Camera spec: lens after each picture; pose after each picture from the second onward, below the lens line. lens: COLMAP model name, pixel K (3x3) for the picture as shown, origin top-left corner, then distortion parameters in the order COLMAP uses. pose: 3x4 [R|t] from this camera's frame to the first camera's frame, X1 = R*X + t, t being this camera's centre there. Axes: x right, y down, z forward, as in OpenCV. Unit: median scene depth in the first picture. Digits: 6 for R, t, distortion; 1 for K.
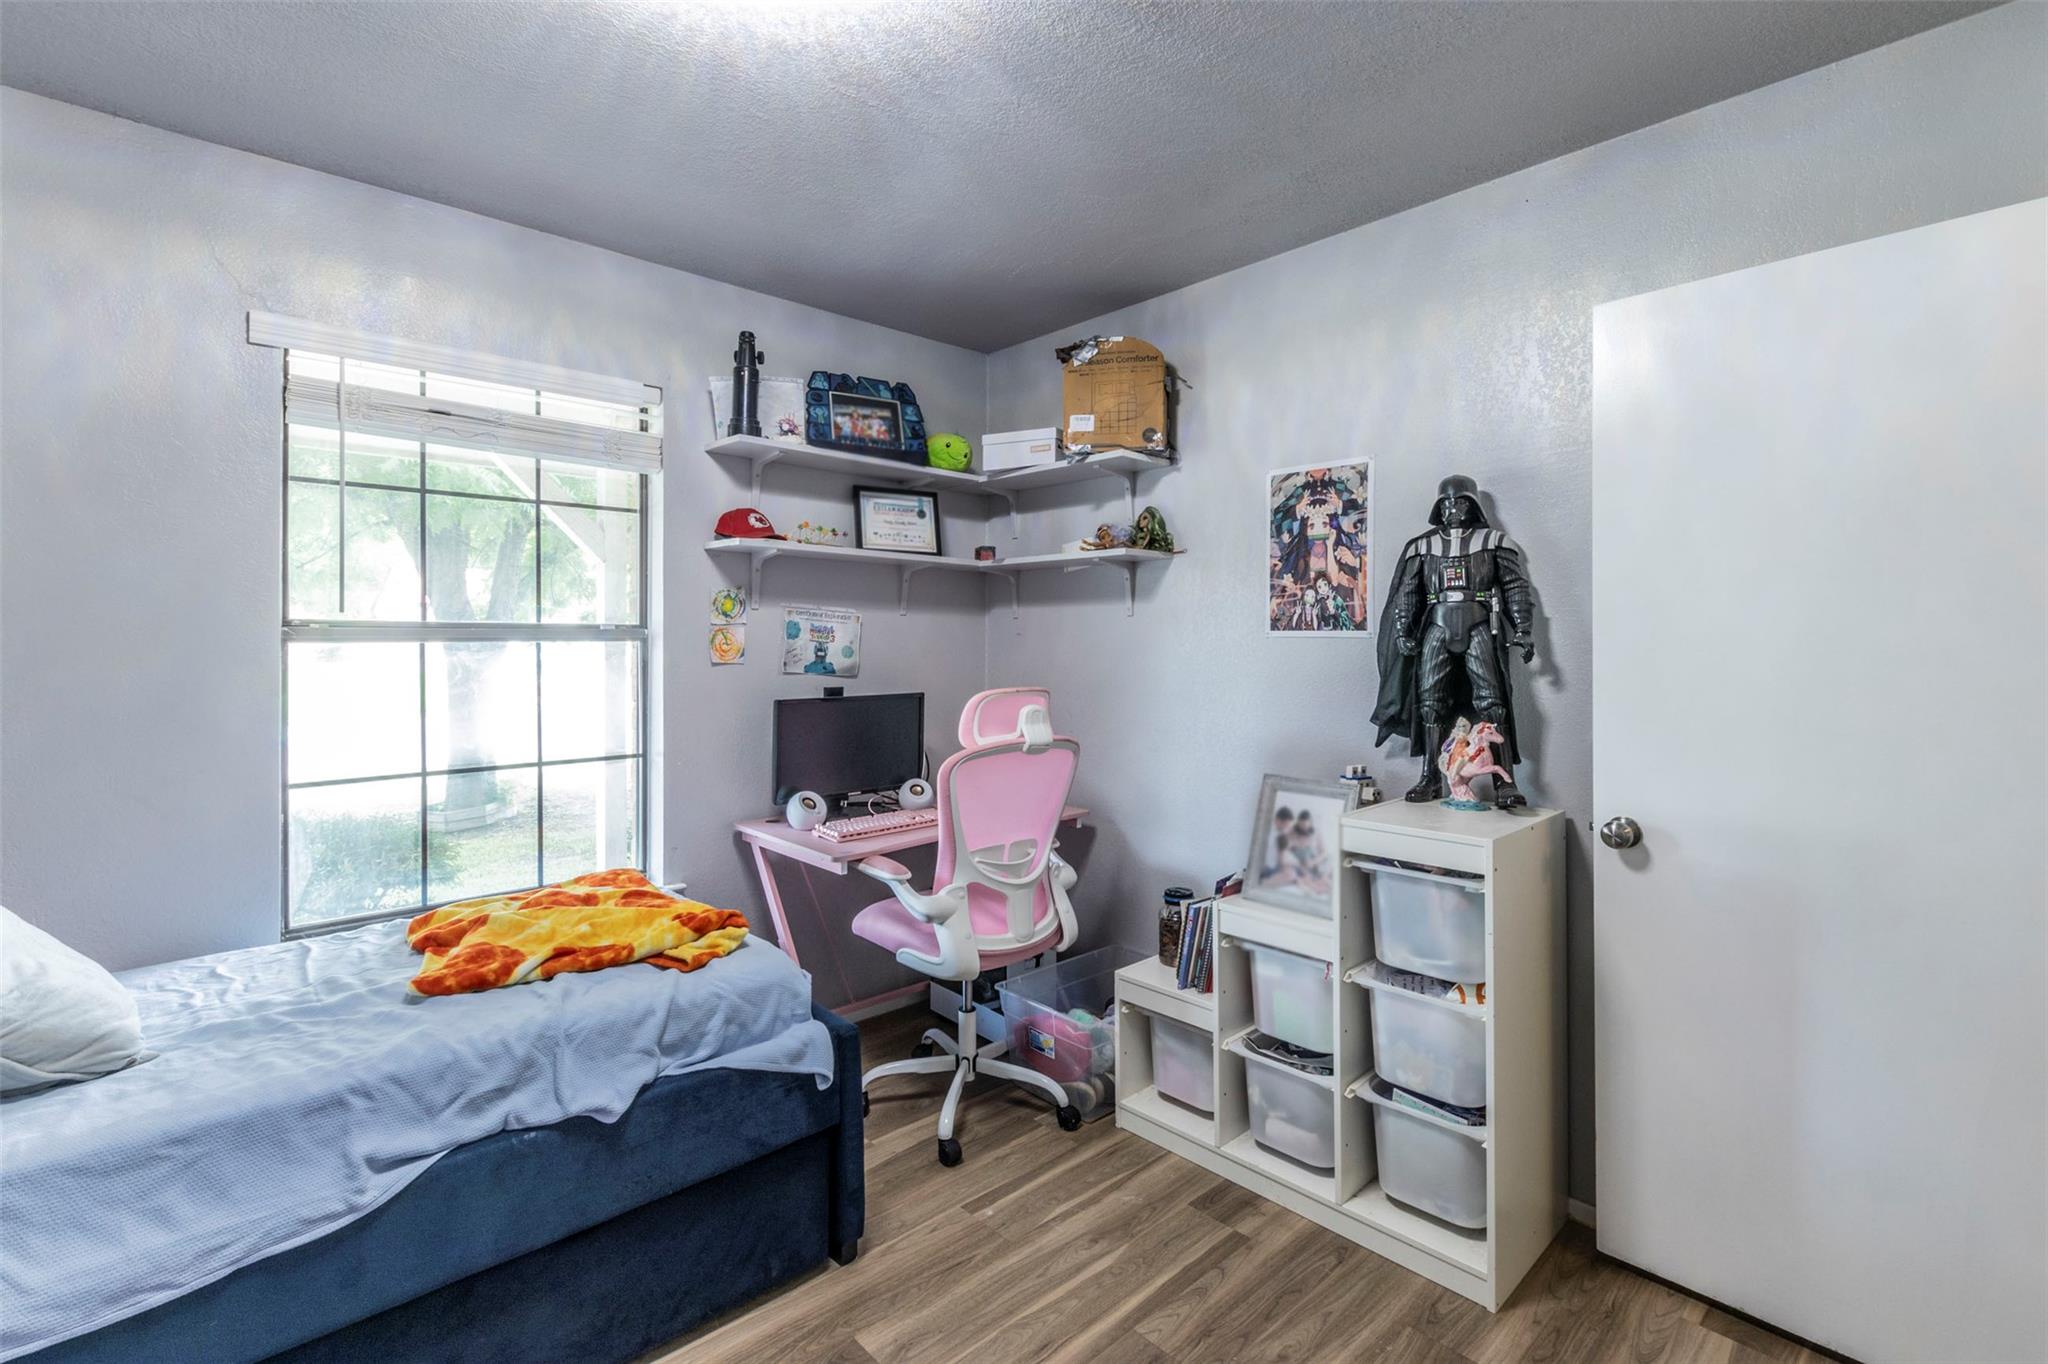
lens RADIAL K [[944.2, 0, 1020.4], [0, 944.2, 639.5], [0, 0, 1]] dist [0.003428, 0.000455]
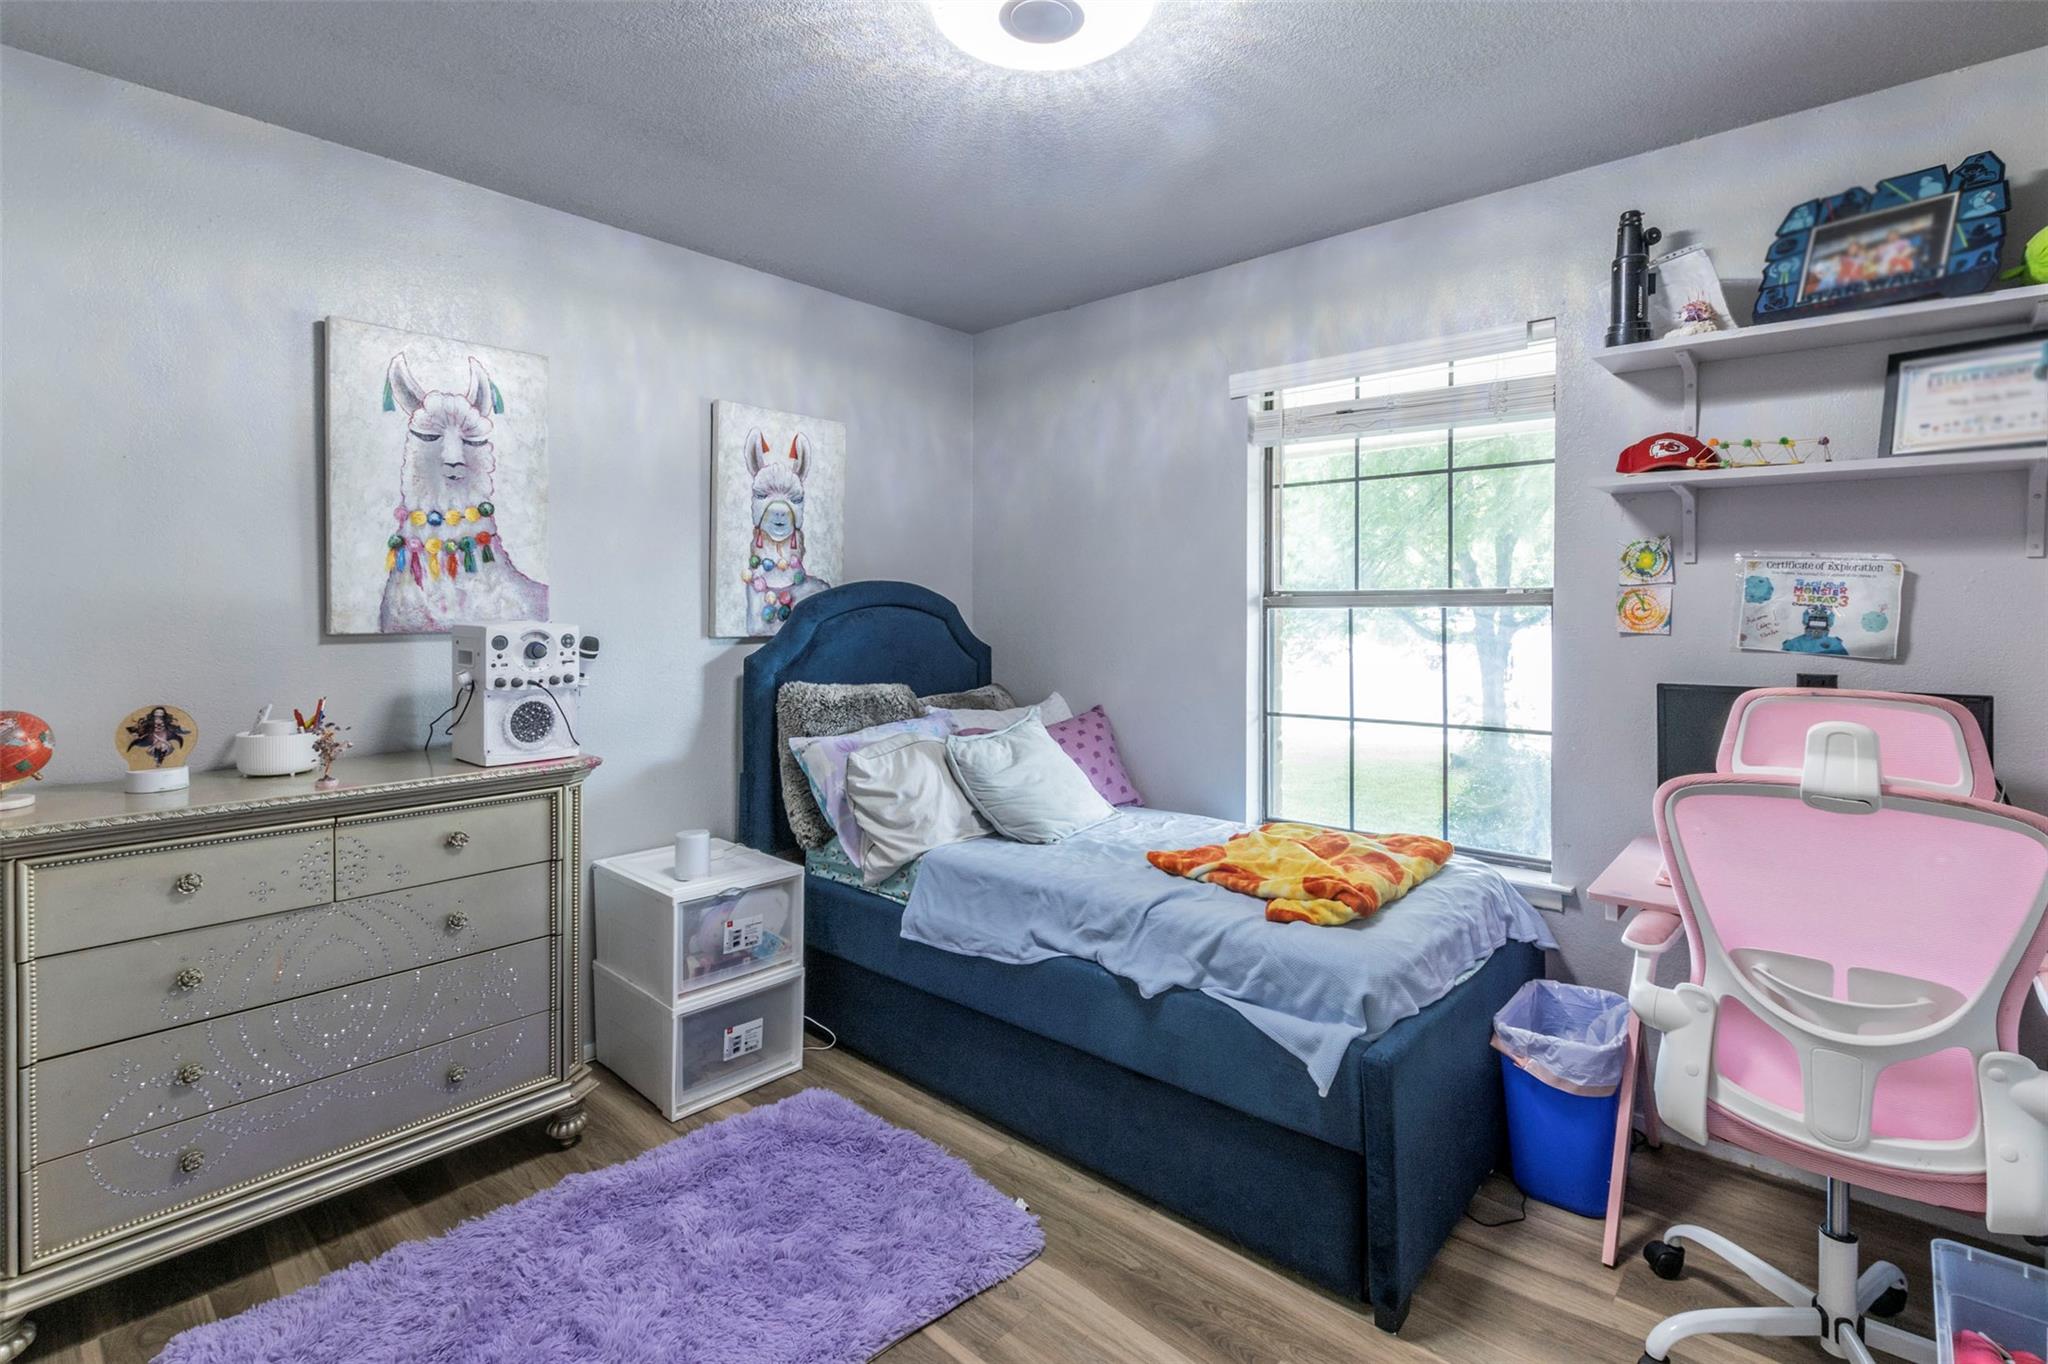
lens RADIAL K [[954.8, 0, 1023.2], [0, 954.8, 618.7], [0, 0, 1]] dist [0.002010, -0.001936]
pose [[0.100166, 0.008291, -0.994936, 0.440911], [0.005076, 0.999948, 0.008843, 0.002837], [0.994958, -0.005936, 0.100119, 0.404925]]
